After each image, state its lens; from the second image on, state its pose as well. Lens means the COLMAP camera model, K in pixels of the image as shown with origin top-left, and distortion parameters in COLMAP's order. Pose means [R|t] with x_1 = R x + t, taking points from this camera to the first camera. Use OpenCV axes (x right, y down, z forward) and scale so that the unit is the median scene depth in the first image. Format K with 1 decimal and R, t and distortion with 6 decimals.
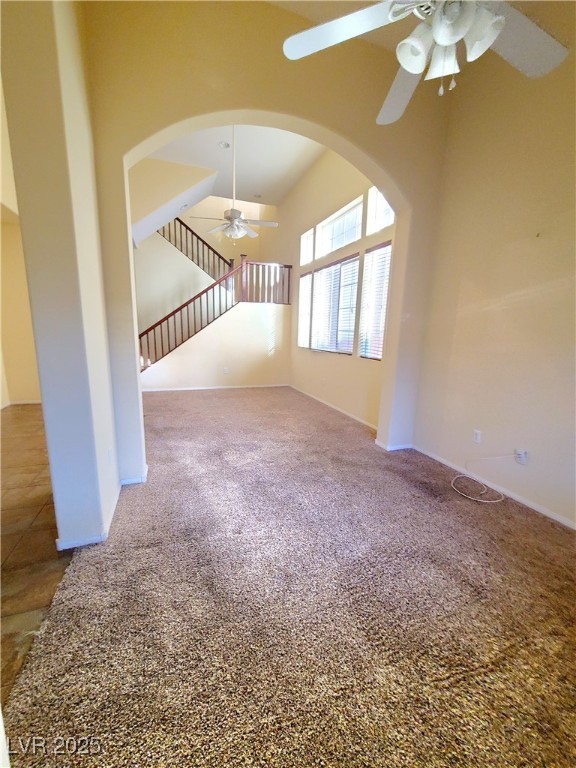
lens RADIAL K [[311.7, 0, 288.8], [0, 311.7, 386.1], [0, 0, 1]] dist [-0.001913, -0.000144]
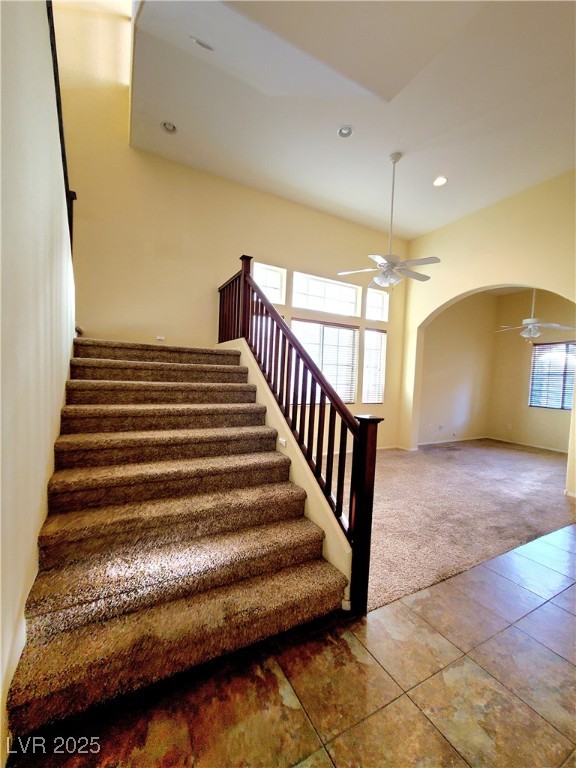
lens RADIAL K [[311.7, 0, 288.2], [0, 311.7, 386.4], [0, 0, 1]] dist [-0.001913, -0.000144]
pose [[-0.152863, -0.072535, 0.985582, -1.224902], [0.139693, 0.985703, 0.094210, -0.400423], [-0.978324, 0.152080, -0.140545, 1.760008]]
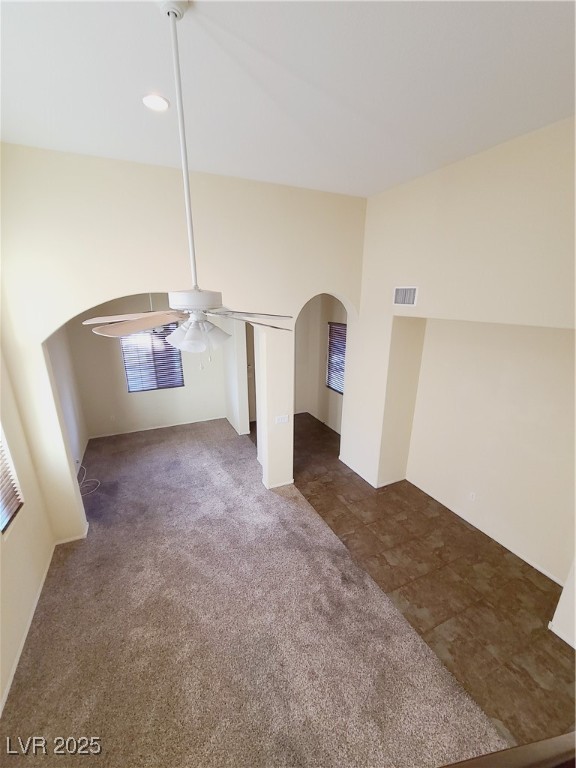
lens RADIAL K [[311.7, 0, 288.1], [0, 311.7, 388.1], [0, 0, 1]] dist [-0.001913, -0.000144]
pose [[-0.995909, -0.013324, -0.089374, -0.303143], [-0.051405, 0.896969, 0.439094, -0.755919], [0.074315, 0.441892, -0.893985, 1.716331]]
